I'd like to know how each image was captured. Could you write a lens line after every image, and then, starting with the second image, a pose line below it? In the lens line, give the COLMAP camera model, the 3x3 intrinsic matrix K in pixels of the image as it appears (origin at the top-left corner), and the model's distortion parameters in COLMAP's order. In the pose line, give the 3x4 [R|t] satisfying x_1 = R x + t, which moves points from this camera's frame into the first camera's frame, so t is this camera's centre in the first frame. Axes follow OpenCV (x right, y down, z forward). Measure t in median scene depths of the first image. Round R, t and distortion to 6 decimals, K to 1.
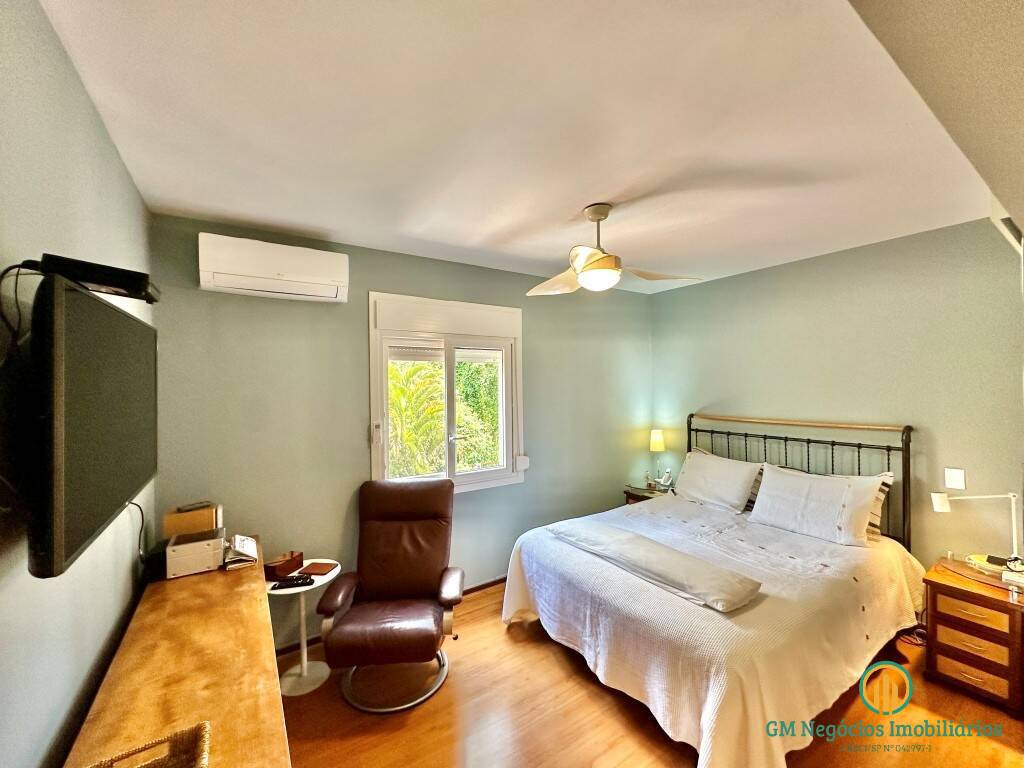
lens RADIAL K [[411.6, 0, 514.7], [0, 411.6, 383.2], [0, 0, 1]] dist [-0.002431, 0.000300]
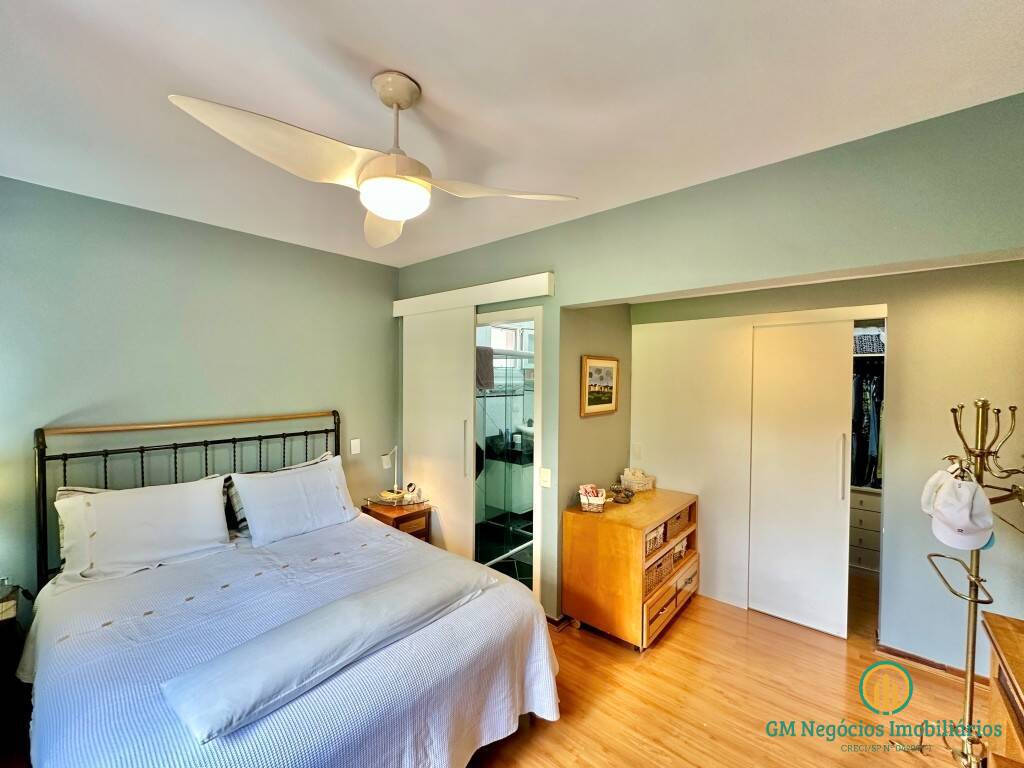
lens RADIAL K [[411.6, 0, 512.7], [0, 411.6, 384.9], [0, 0, 1]] dist [-0.002431, 0.000300]
pose [[-0.256442, -0.002575, 0.966556, -0.293773], [0.003291, 0.999988, 0.003538, 0.021540], [-0.966554, 0.004088, -0.256431, 0.673564]]
